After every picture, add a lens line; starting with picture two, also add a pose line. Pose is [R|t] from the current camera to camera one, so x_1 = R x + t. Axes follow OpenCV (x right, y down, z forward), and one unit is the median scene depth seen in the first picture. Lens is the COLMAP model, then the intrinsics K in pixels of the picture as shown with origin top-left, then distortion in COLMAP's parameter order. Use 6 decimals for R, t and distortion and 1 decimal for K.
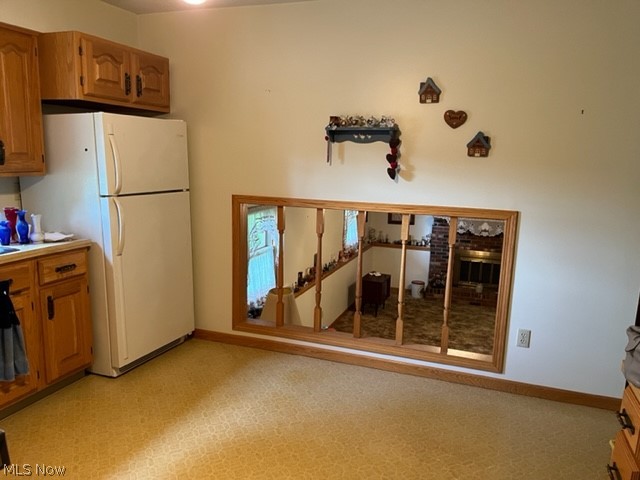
lens RADIAL K [[477.0, 0, 317.3], [0, 477.0, 243.6], [0, 0, 1]] dist [0.034187, -0.016306]
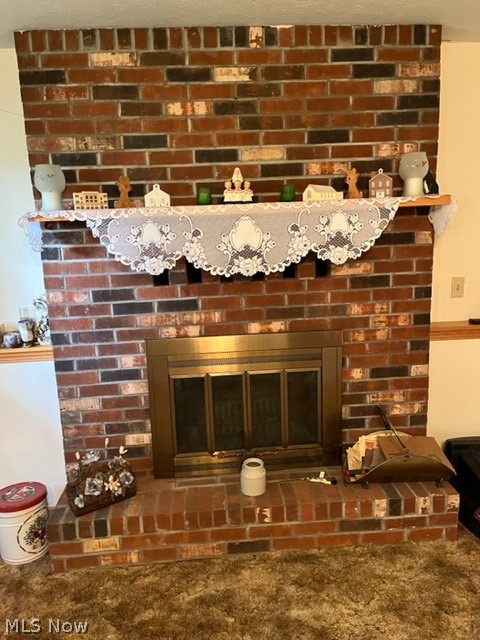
lens RADIAL K [[477.0, 0, 240.9], [0, 477.0, 319.6], [0, 0, 1]] dist [0.034187, -0.016306]
pose [[0.909136, -0.137946, 0.392991, 0.236860], [0.133918, 0.990271, 0.037798, -0.002535], [-0.394382, 0.018265, 0.918765, 0.747168]]
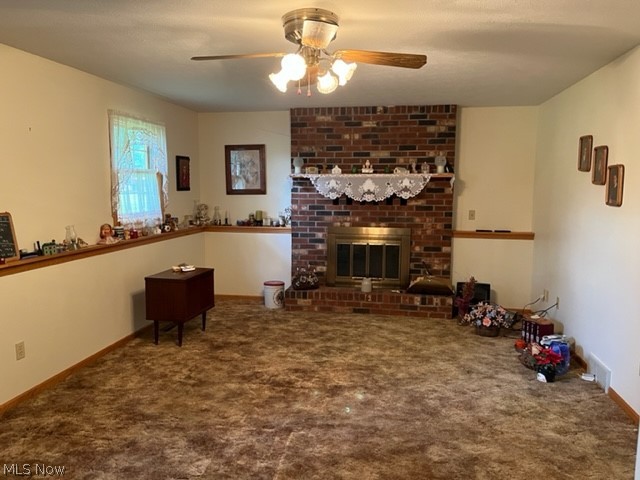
lens RADIAL K [[477.0, 0, 316.7], [0, 477.0, 235.5], [0, 0, 1]] dist [0.034187, -0.016306]
pose [[0.984162, -0.039237, 0.172876, 0.165052], [0.051534, 0.996406, -0.067223, 0.065576], [-0.169617, 0.075068, 0.982647, 0.383429]]
